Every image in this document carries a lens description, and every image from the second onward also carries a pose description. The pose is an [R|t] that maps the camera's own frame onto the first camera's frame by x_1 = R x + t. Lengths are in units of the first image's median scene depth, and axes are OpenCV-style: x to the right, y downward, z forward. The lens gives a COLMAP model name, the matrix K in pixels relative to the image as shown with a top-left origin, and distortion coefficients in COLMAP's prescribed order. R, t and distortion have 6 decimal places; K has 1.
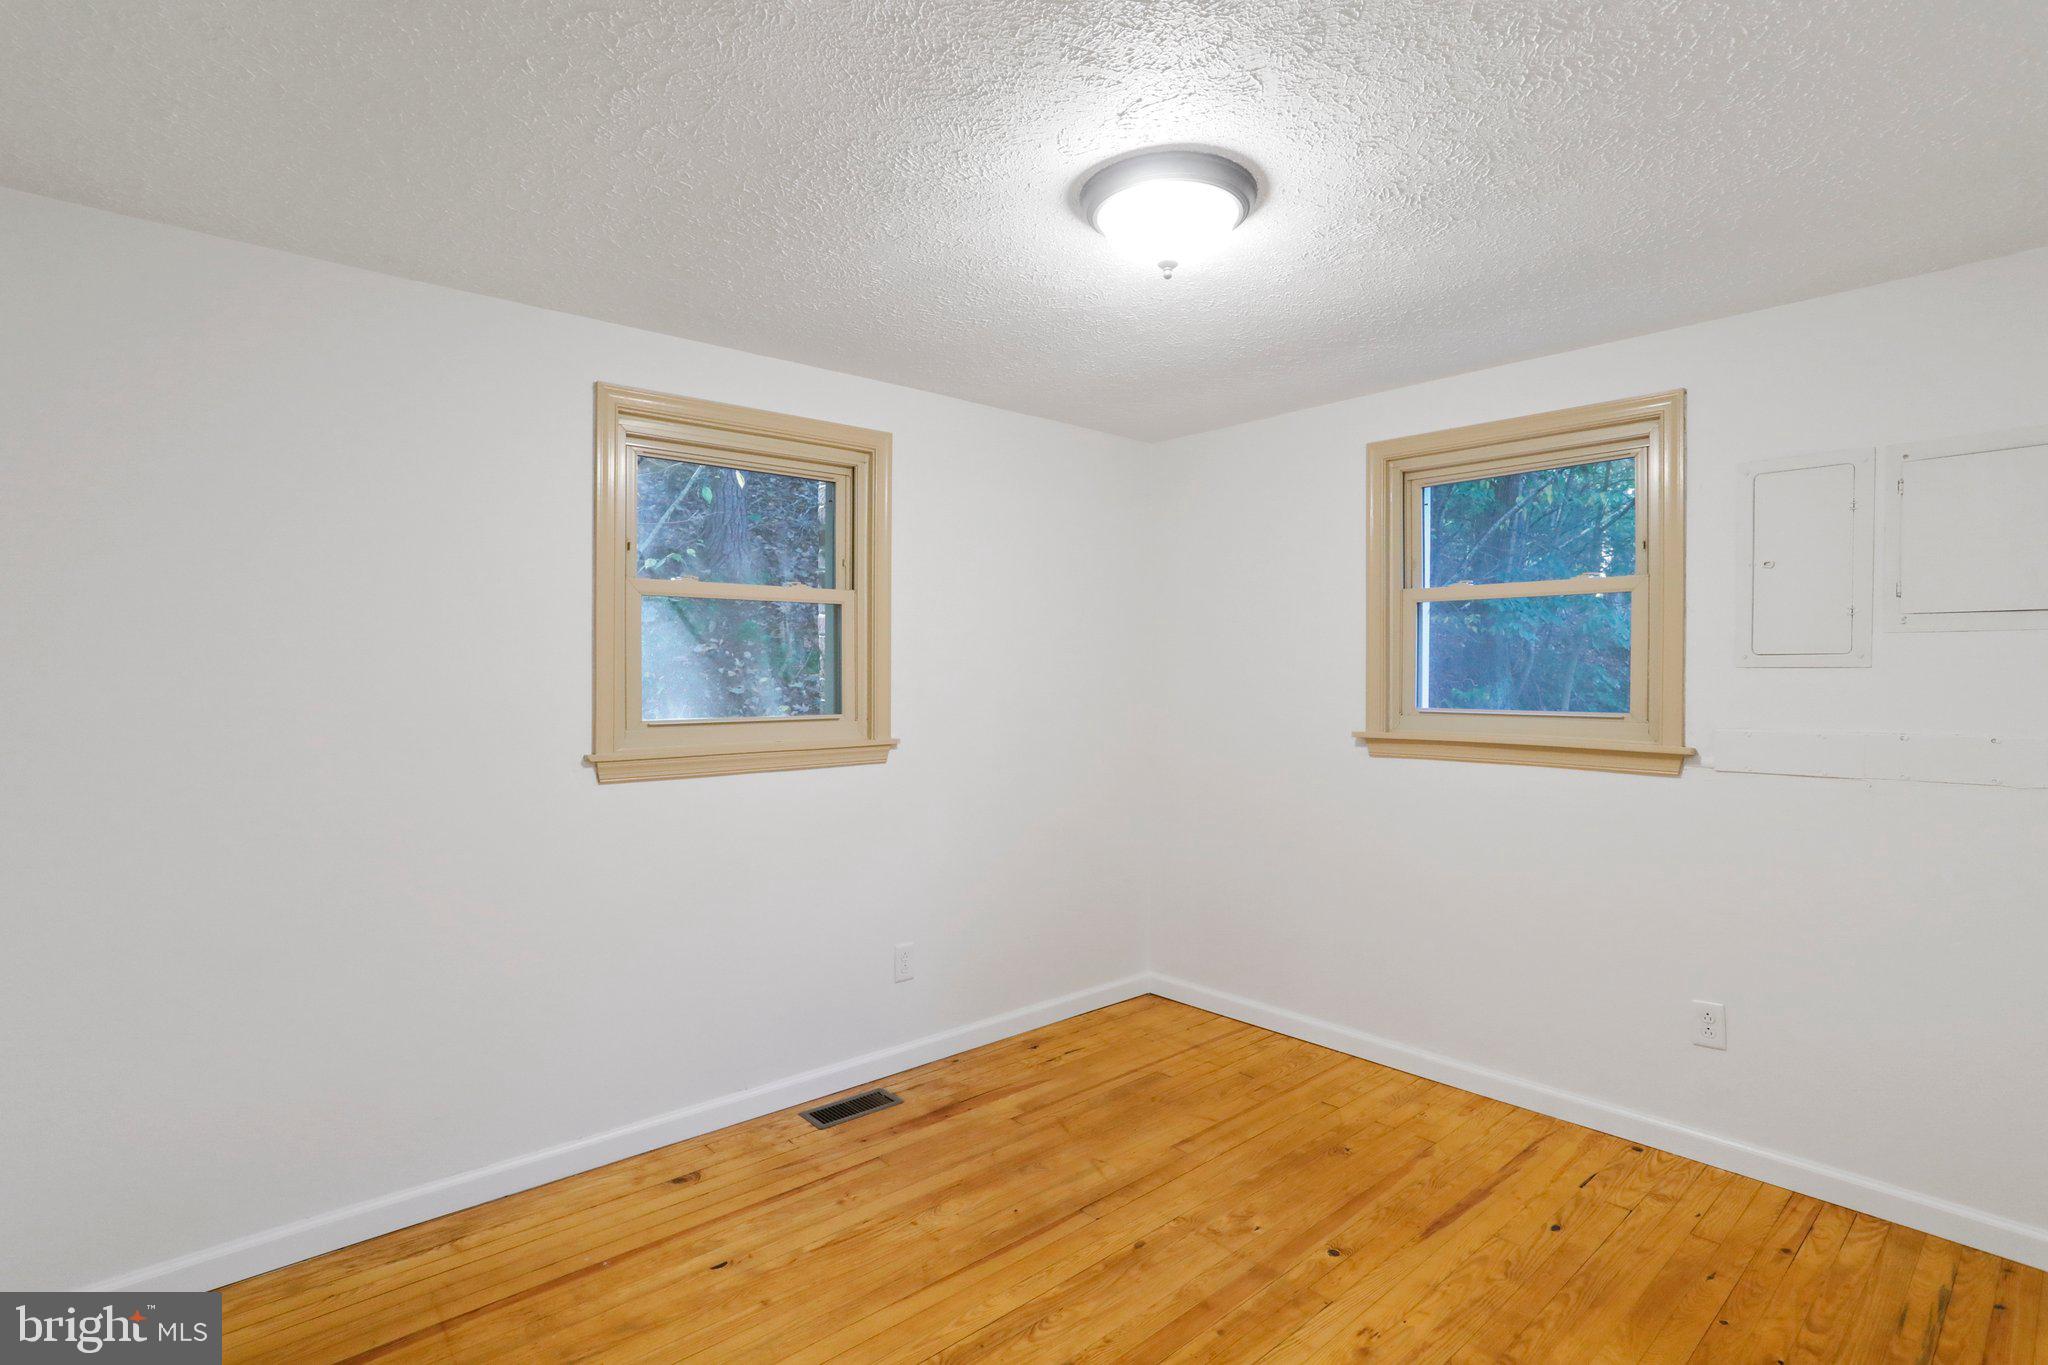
lens RADIAL K [[1000.9, 0, 1022.6], [0, 1000.9, 684.1], [0, 0, 1]] dist [-0.059622, 0.025265]
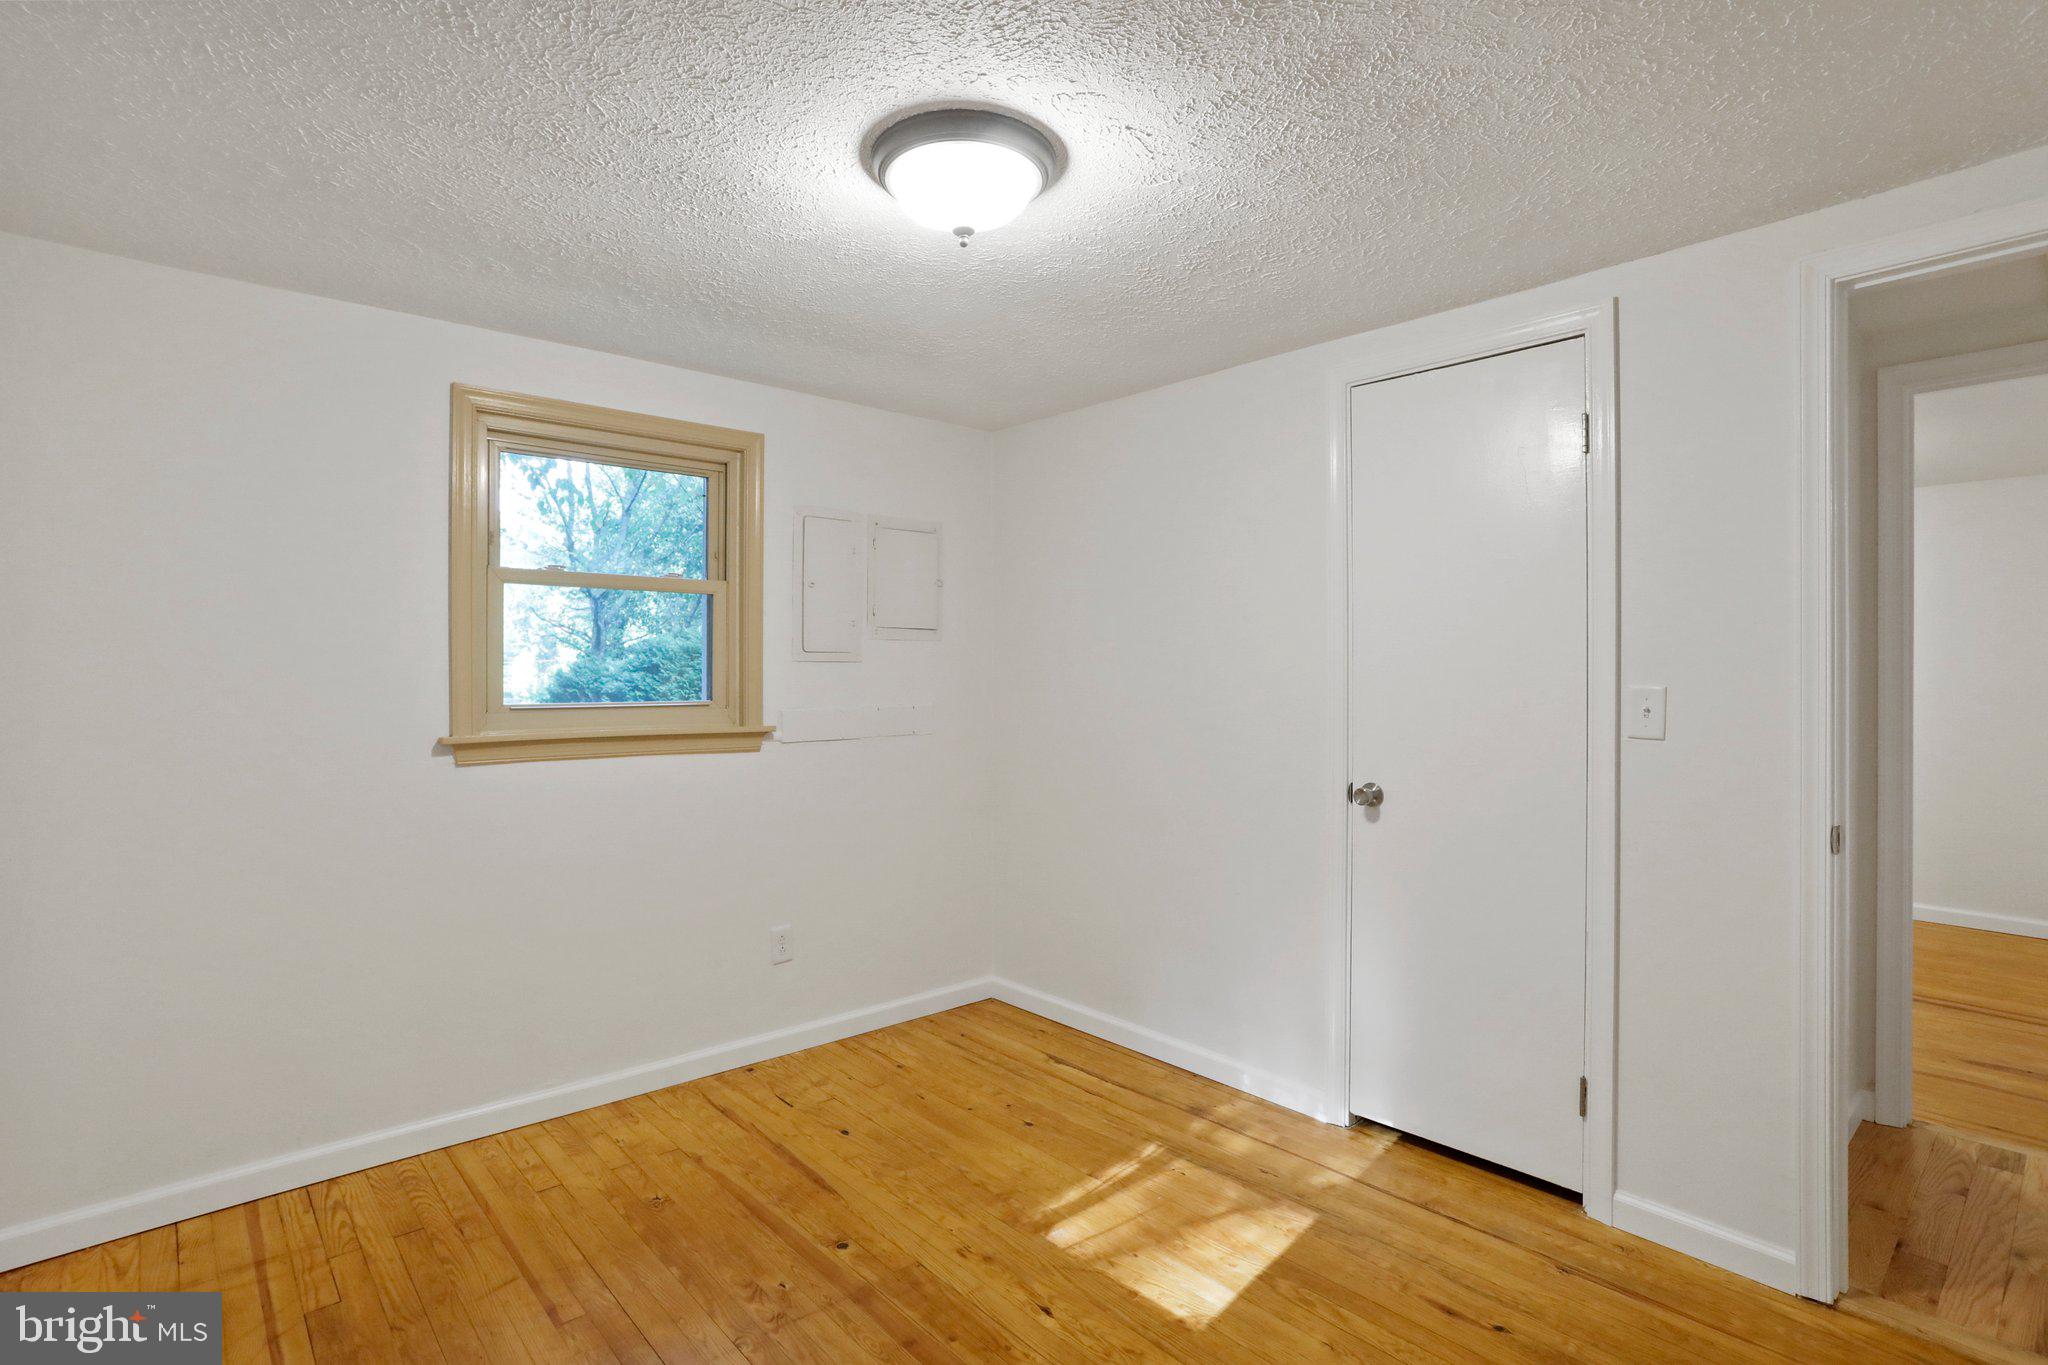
lens RADIAL K [[1000.9, 0, 1004.9], [0, 1000.9, 671.2], [0, 0, 1]] dist [-0.059622, 0.025265]
pose [[-0.007010, 0.000527, 0.999975, -0.591113], [0.009952, 0.999950, -0.000457, -0.000617], [-0.999926, 0.009948, -0.007015, 0.726125]]
